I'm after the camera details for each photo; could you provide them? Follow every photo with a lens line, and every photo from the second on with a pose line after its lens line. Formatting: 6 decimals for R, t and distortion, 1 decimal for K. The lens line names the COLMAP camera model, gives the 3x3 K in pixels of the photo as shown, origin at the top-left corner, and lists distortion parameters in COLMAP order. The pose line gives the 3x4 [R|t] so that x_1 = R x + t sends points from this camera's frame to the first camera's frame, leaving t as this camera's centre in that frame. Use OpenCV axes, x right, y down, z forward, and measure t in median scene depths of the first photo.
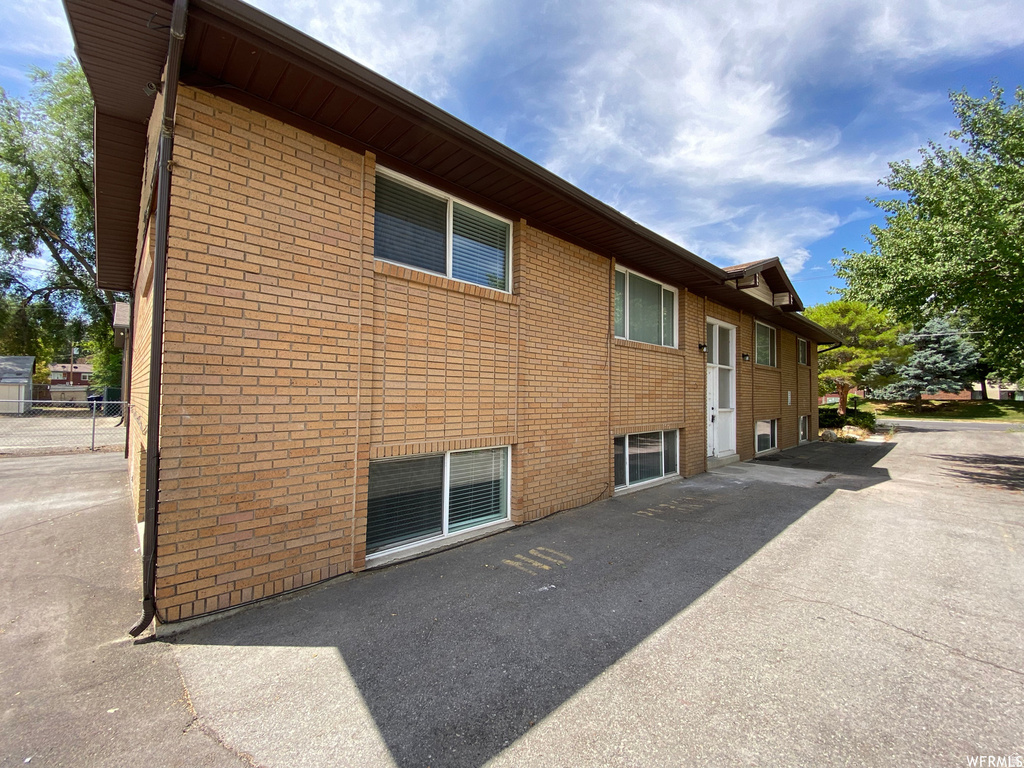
lens RADIAL K [[416.8, 0, 507.1], [0, 416.8, 373.8], [0, 0, 1]] dist [0.016443, -0.017717]
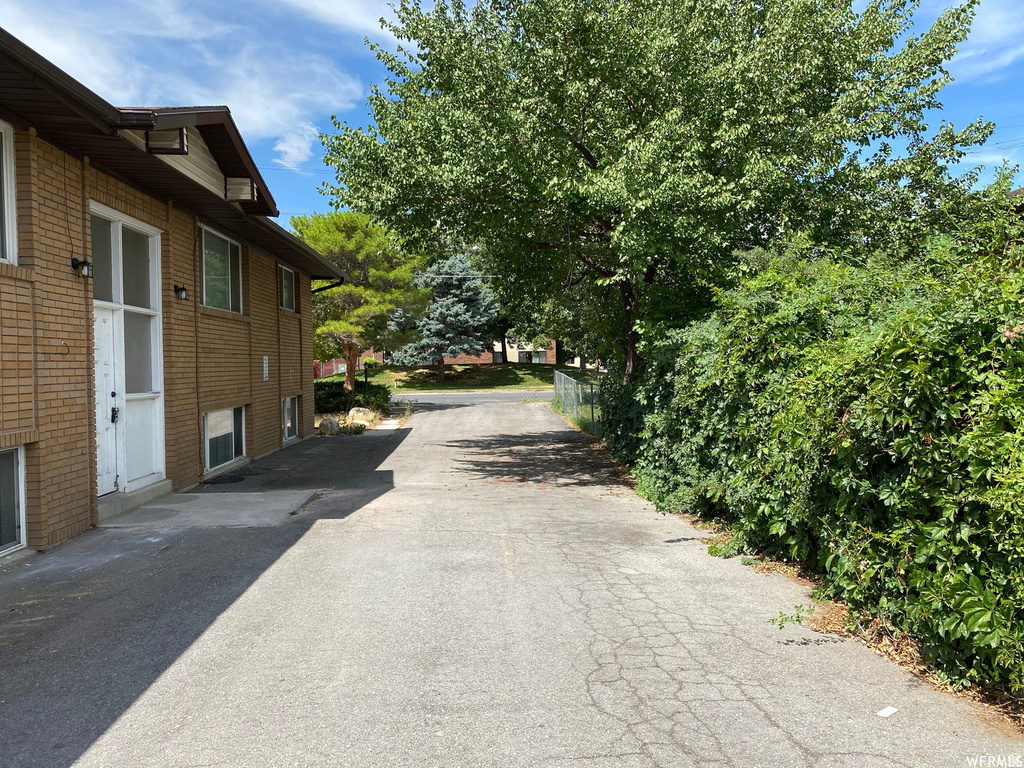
lens RADIAL K [[789.4, 0, 507.1], [0, 789.4, 387.4], [0, 0, 1]] dist [-0.021395, 0.021731]
pose [[0.653770, -0.039175, 0.755678, 0.104939], [-0.023749, 0.997105, 0.072237, -0.003083], [-0.756320, -0.065173, 0.650947, 0.059886]]
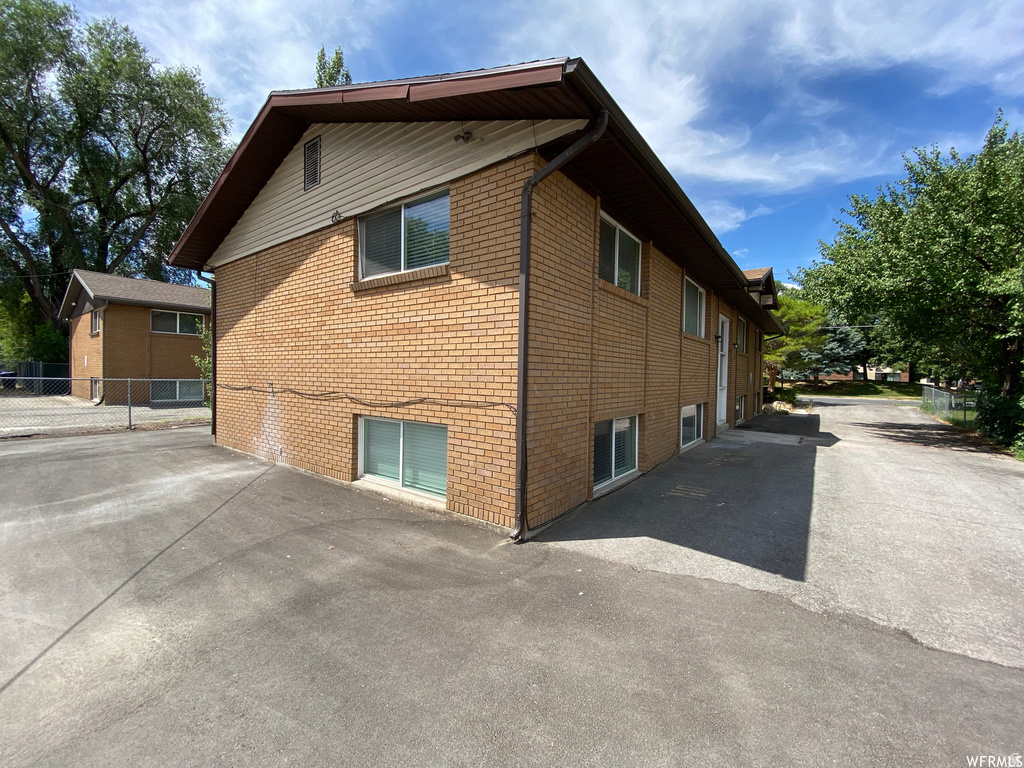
lens RADIAL K [[416.8, 0, 510.9], [0, 416.8, 375.9], [0, 0, 1]] dist [0.016443, -0.017717]
pose [[0.985953, 0.005754, 0.166926, -0.323609], [-0.015231, 0.998340, 0.055550, -0.009557], [-0.166330, -0.057312, 0.984403, -0.120683]]
